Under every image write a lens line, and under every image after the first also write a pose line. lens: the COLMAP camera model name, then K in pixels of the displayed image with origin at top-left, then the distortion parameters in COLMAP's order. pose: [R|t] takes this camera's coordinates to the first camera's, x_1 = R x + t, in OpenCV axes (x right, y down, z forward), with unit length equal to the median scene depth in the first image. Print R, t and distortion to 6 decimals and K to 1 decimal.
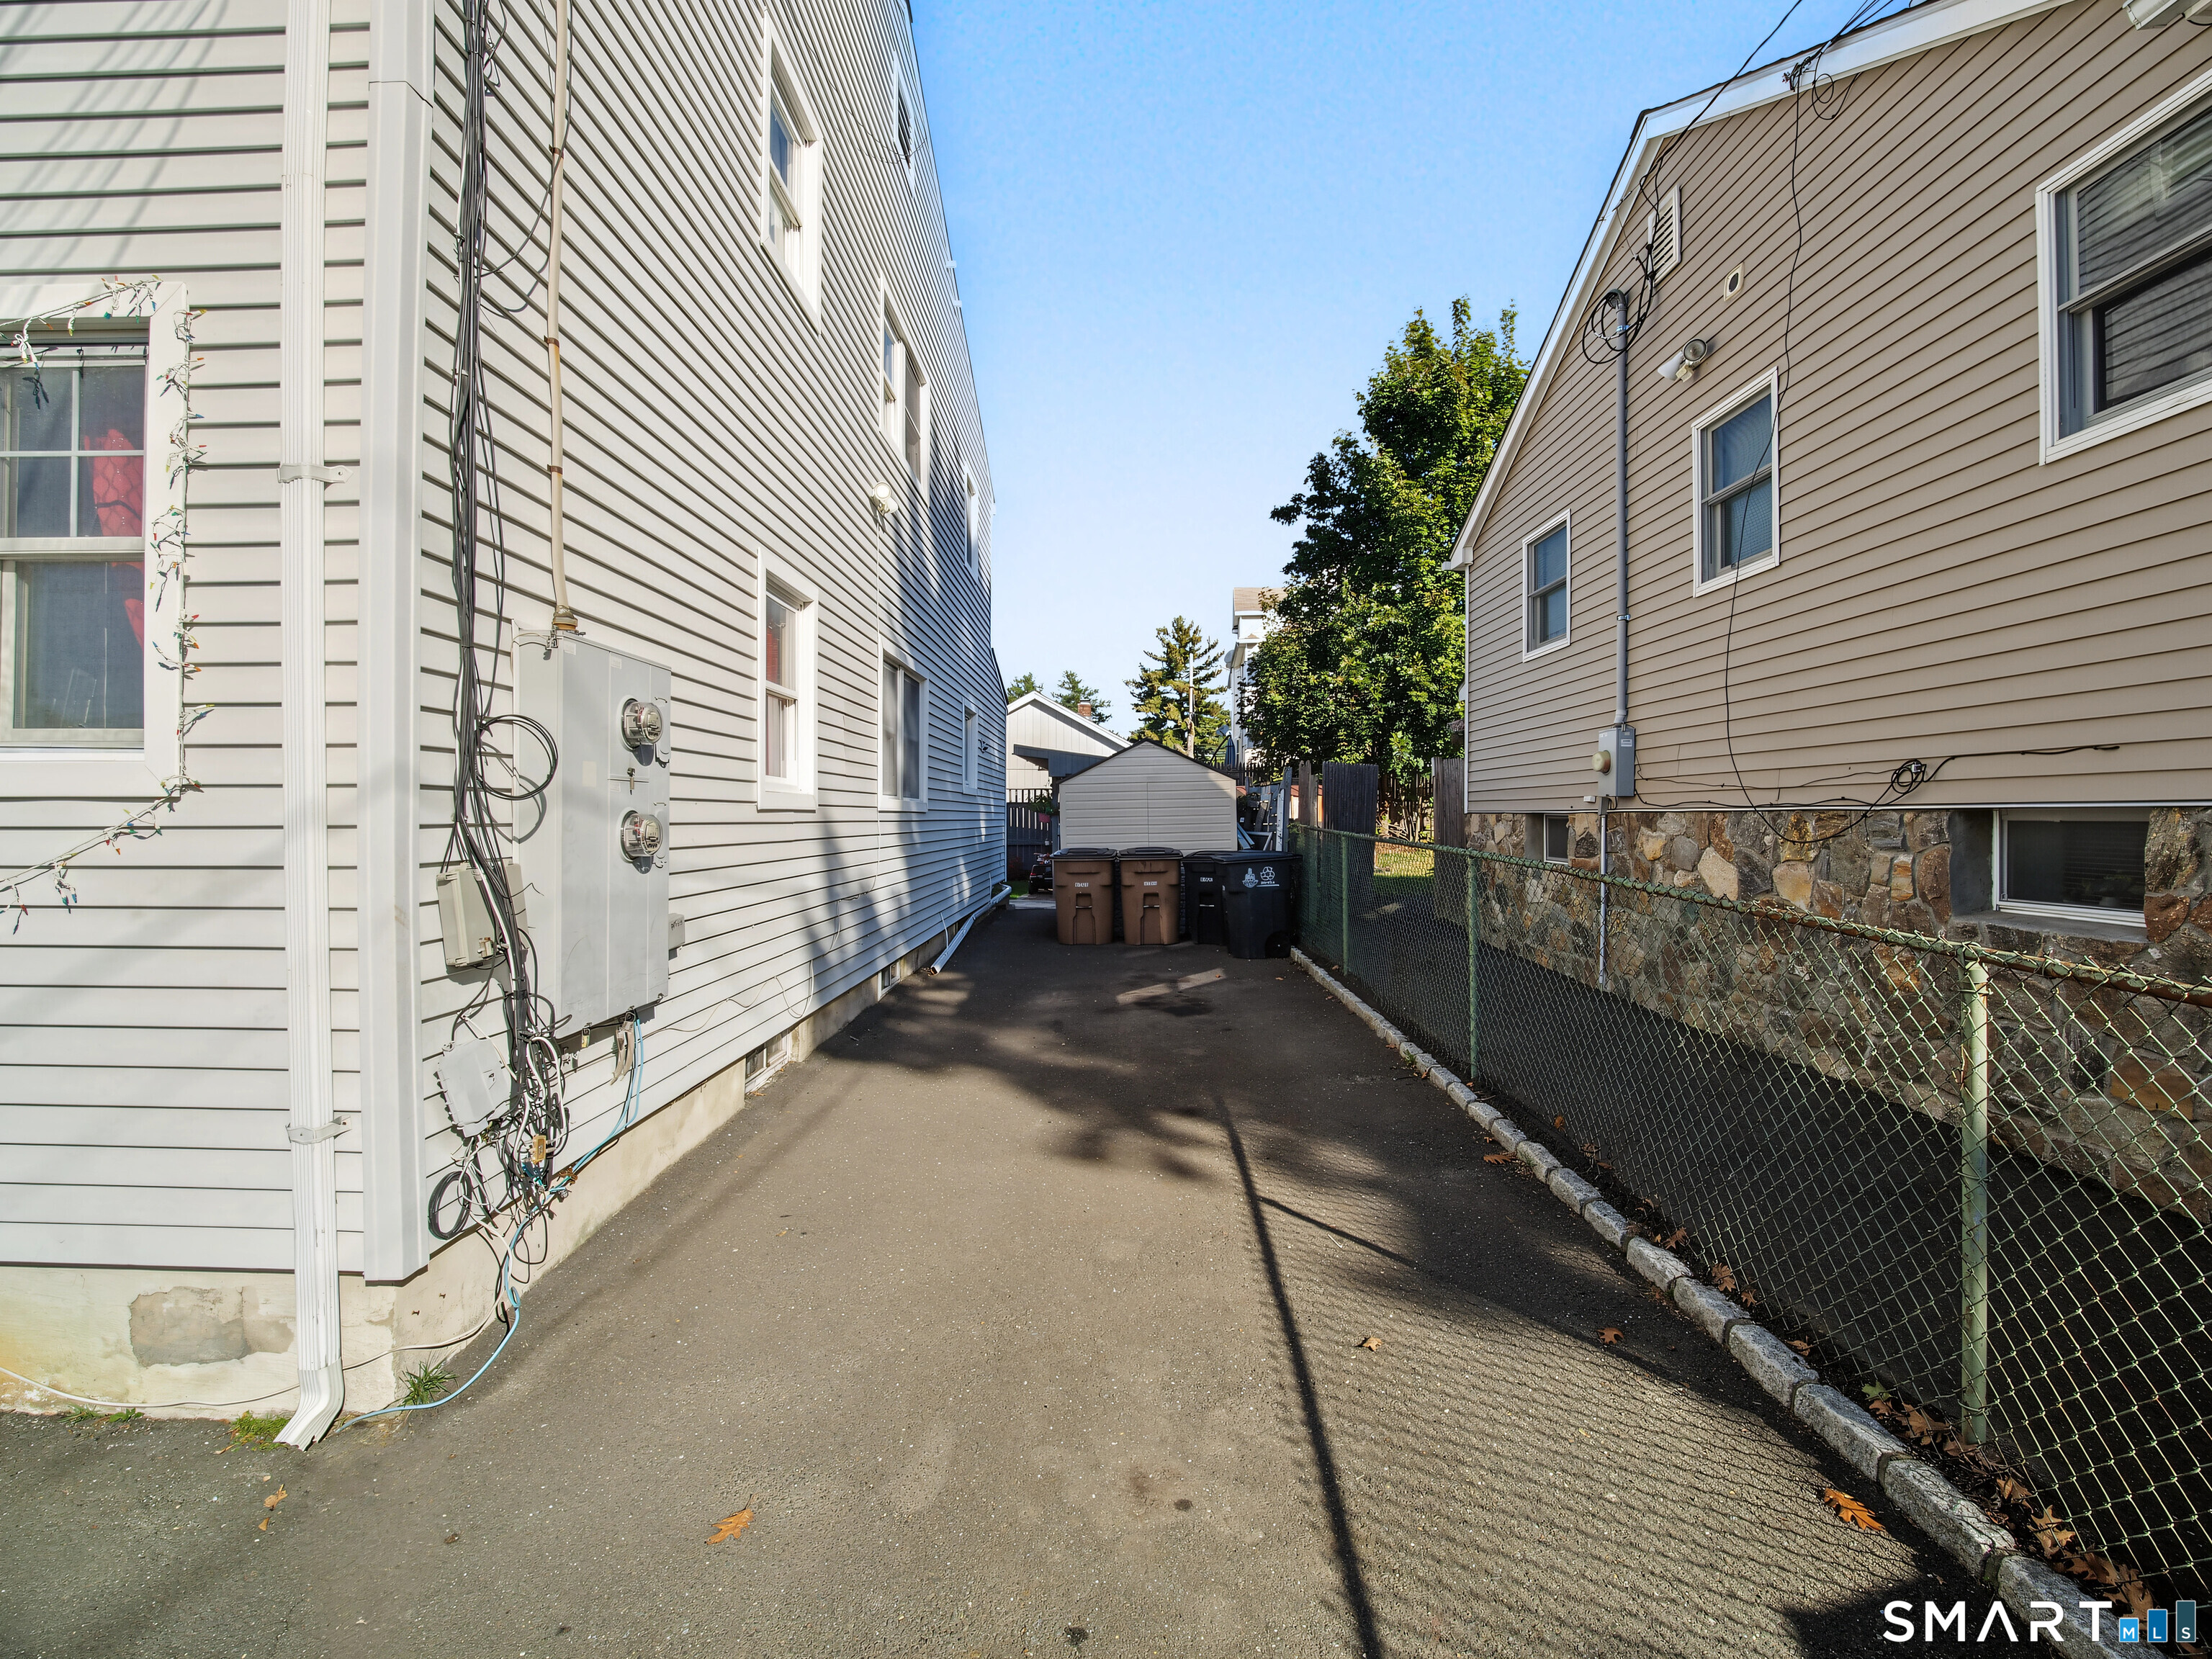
lens RADIAL K [[987.9, 0, 1113.8], [0, 987.9, 815.6], [0, 0, 1]] dist [-0.021134, -0.000051]
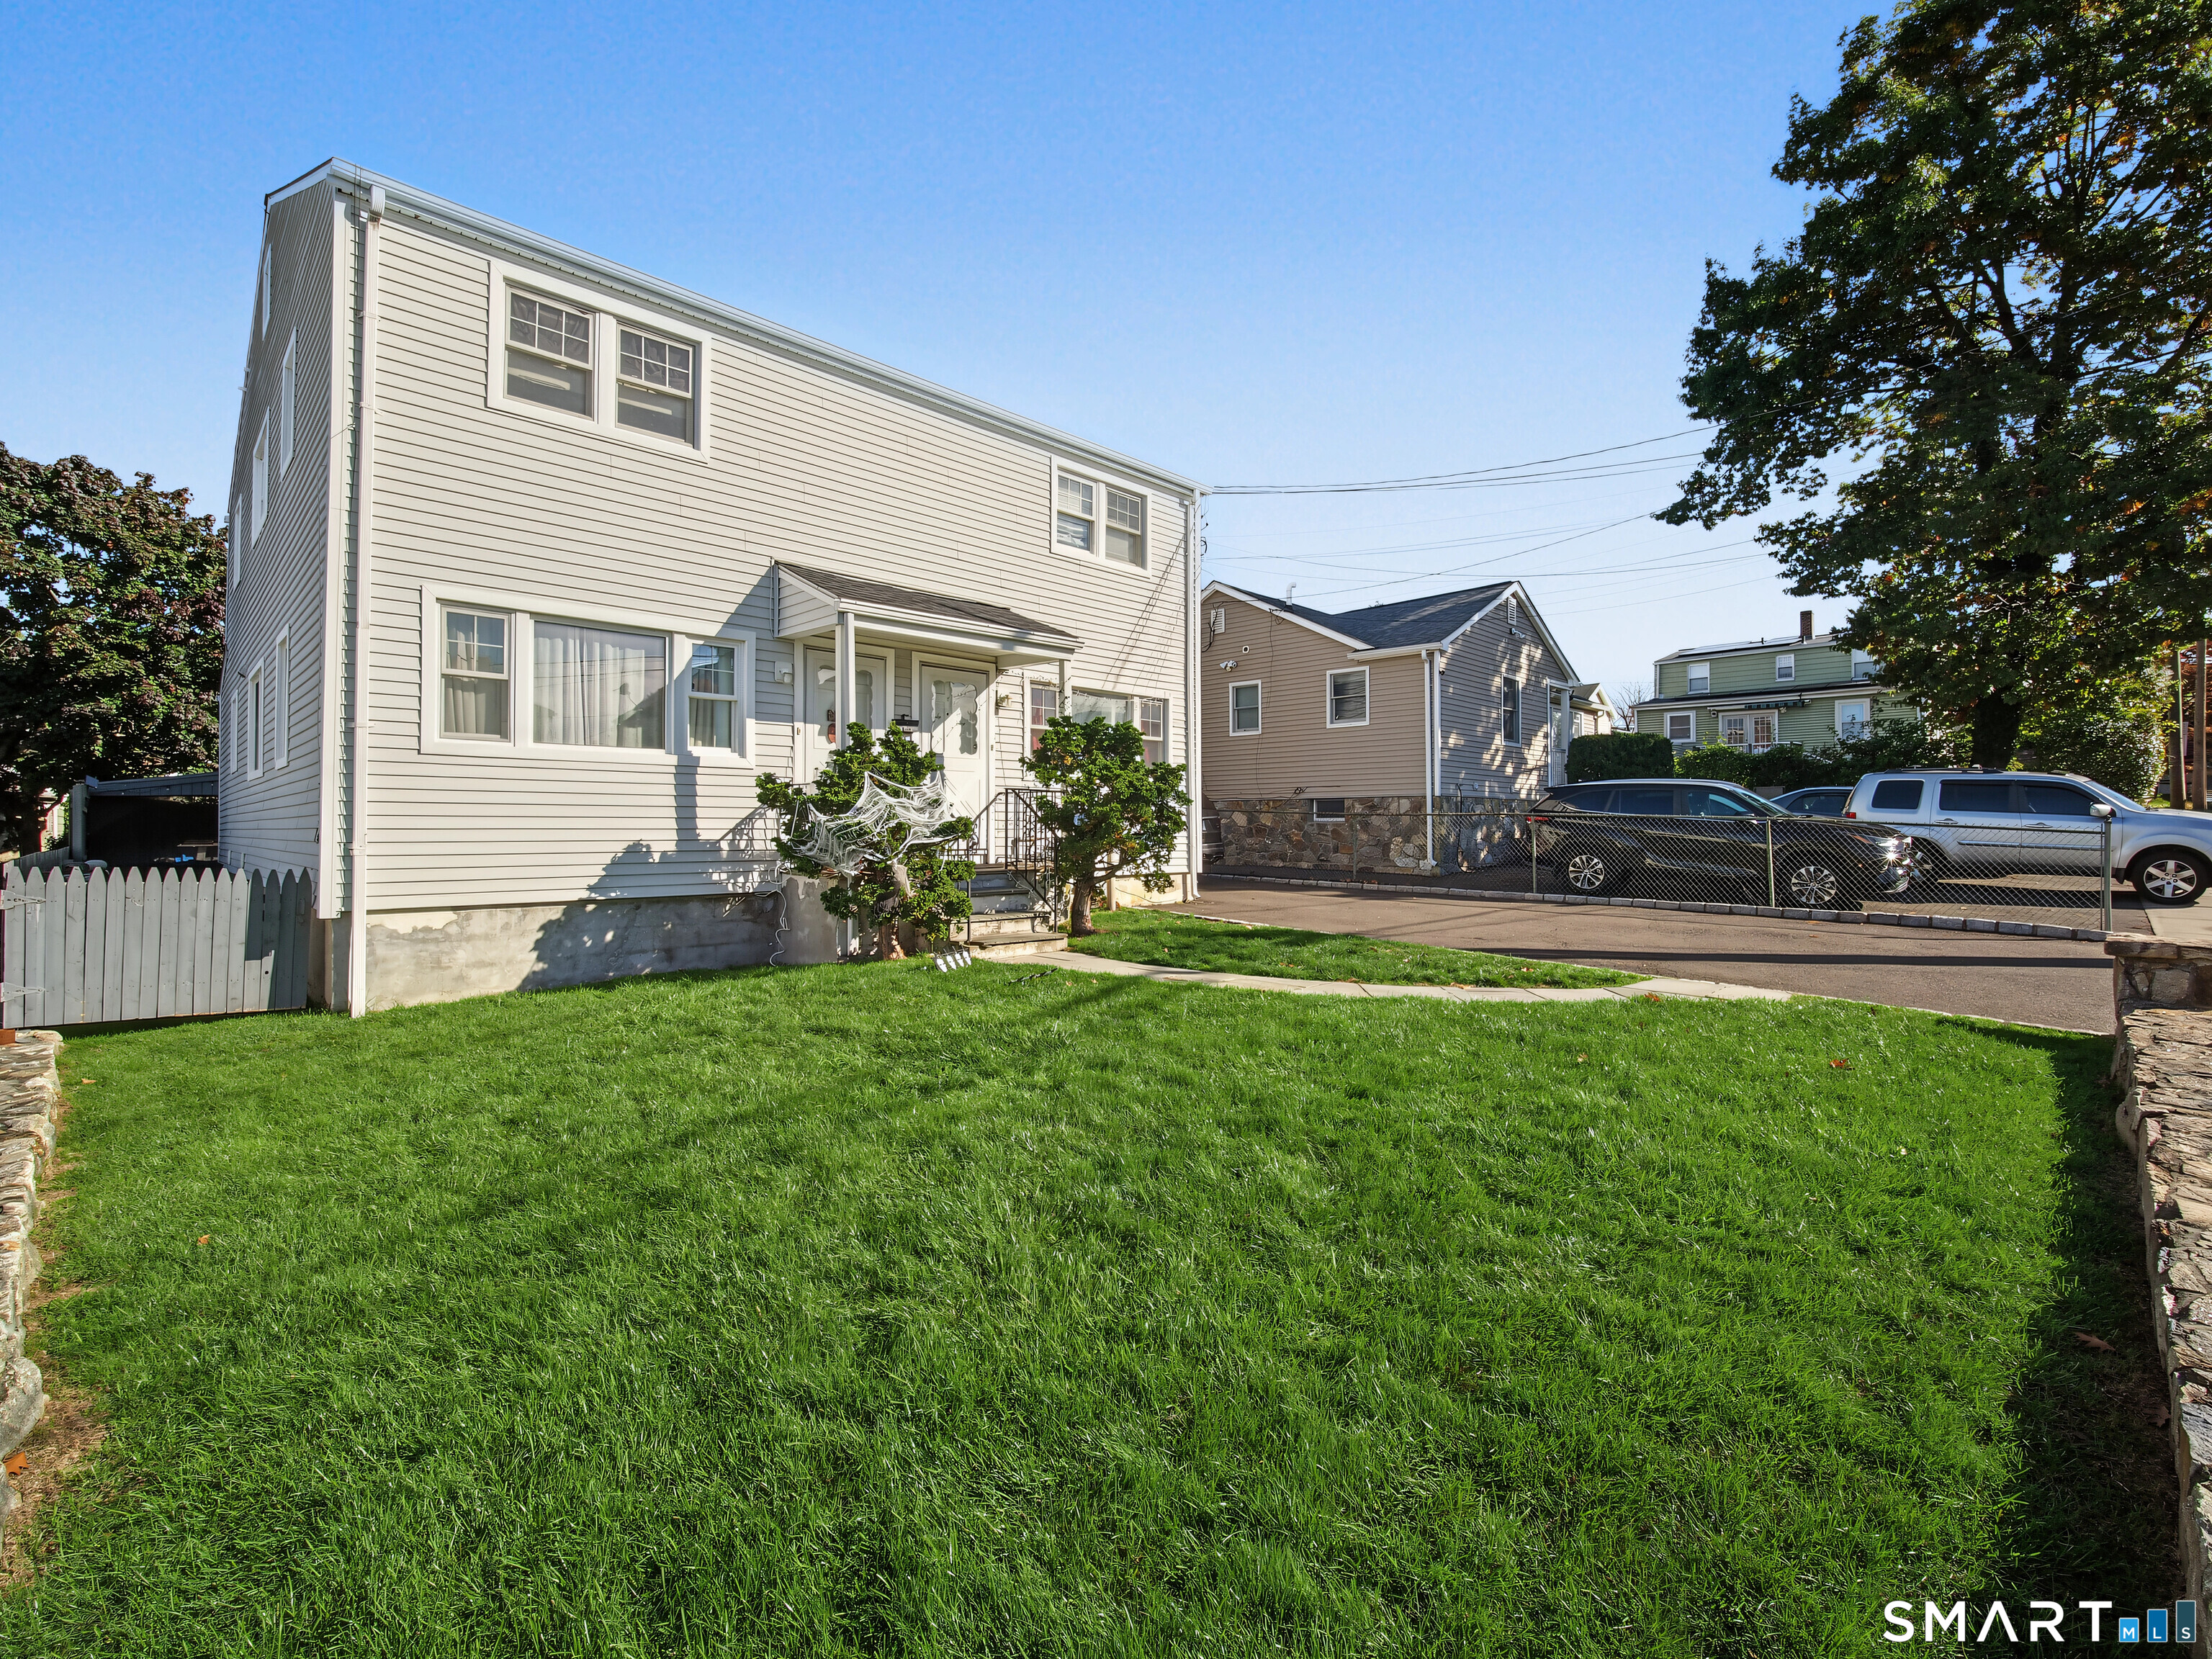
lens RADIAL K [[987.9, 0, 1113.8], [0, 987.9, 815.6], [0, 0, 1]] dist [-0.021134, -0.000051]
pose [[0.703013, 0.005466, 0.711156, -1.909241], [0.002099, 0.999950, -0.009761, 0.072647], [-0.711174, 0.008355, 0.702966, -0.993726]]
